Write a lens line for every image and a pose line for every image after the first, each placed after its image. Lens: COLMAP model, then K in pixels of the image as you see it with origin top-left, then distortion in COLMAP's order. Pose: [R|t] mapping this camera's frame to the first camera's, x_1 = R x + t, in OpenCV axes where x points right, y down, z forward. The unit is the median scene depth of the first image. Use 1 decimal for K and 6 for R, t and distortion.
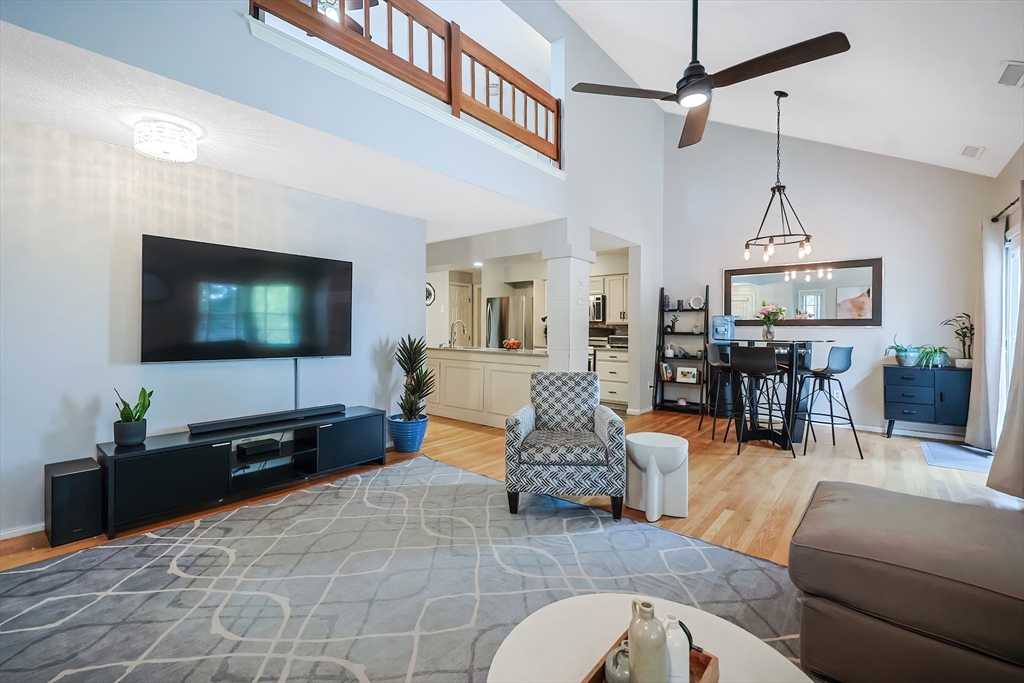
lens RADIAL K [[441.3, 0, 498.7], [0, 441.3, 328.5], [0, 0, 1]] dist [0.000527, 0.000182]
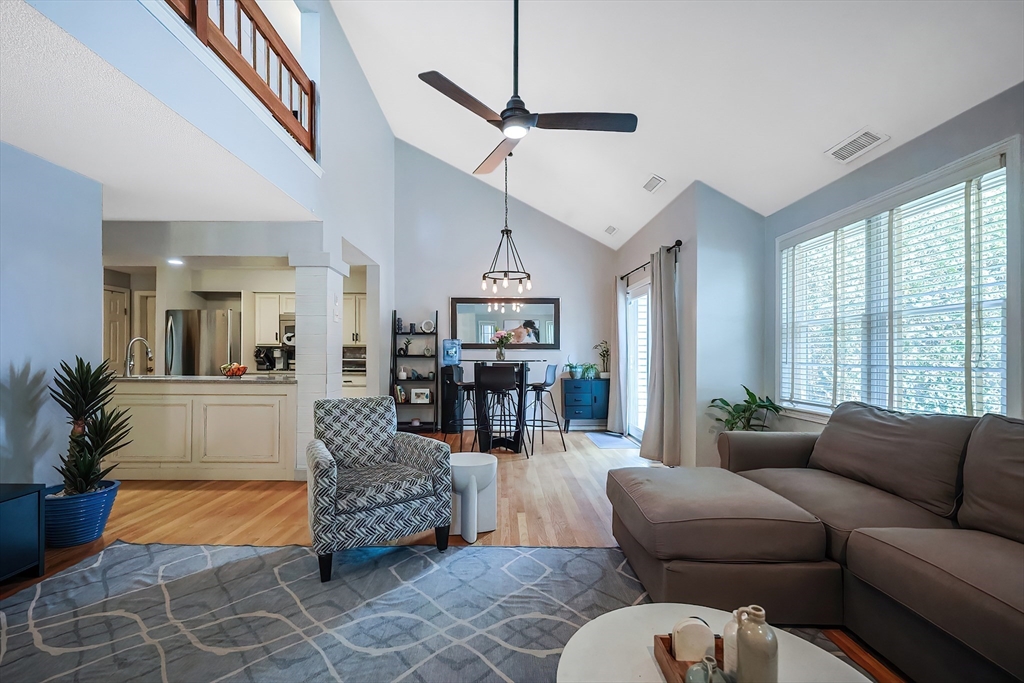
lens RADIAL K [[443.1, 0, 496.6], [0, 443.1, 350.5], [0, 0, 1]] dist [0.000616, 0.000173]
pose [[0.759374, 0.005715, 0.650629, -0.183634], [-0.000259, 0.999964, -0.008481, 0.011490], [-0.650654, 0.006271, 0.759349, 0.147704]]
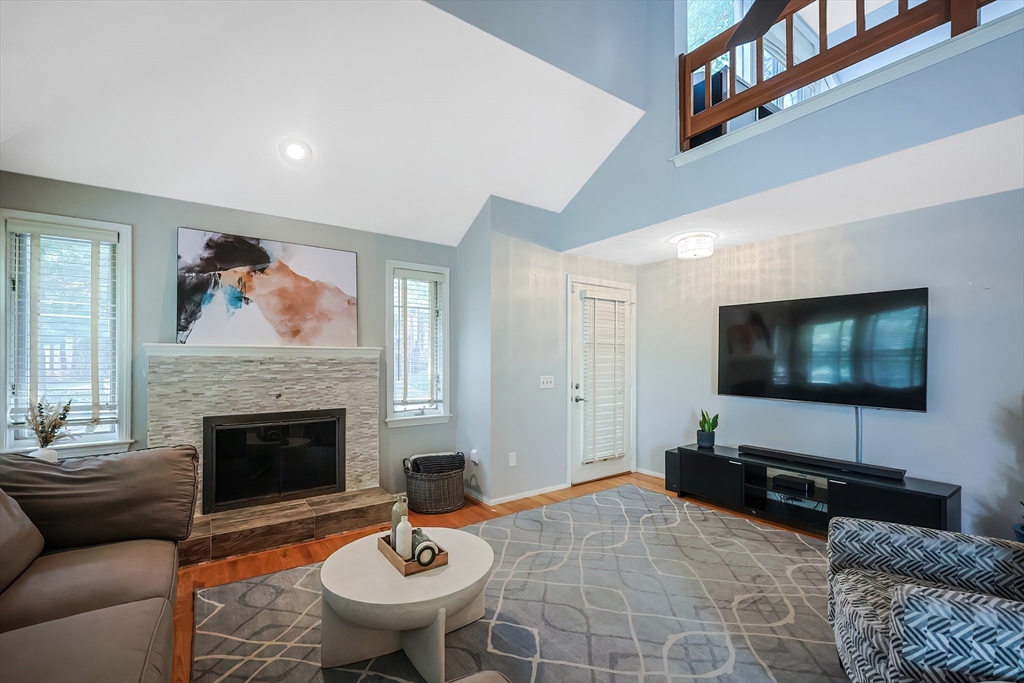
lens RADIAL K [[442.8, 0, 507.0], [0, 442.8, 357.6], [0, 0, 1]] dist [0.002859, 0.000298]
pose [[-0.237606, -0.005945, -0.971343, 0.583685], [-0.005010, 0.999975, -0.004894, -0.024477], [0.971349, 0.003704, -0.237630, 0.495096]]
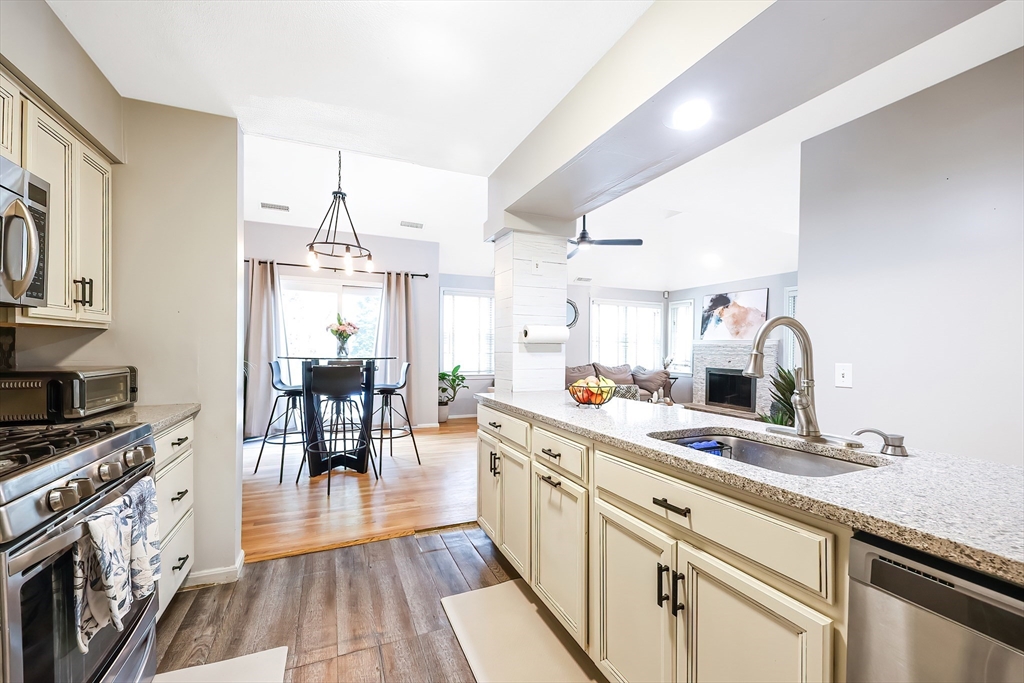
lens RADIAL K [[414.0, 0, 513.1], [0, 414.0, 350.2], [0, 0, 1]] dist [-0.001309, -0.000077]
pose [[-0.903869, -0.018366, 0.427416, -0.089504], [-0.014989, 0.999824, 0.011264, -0.008121], [-0.427548, 0.003775, -0.903985, 1.960095]]
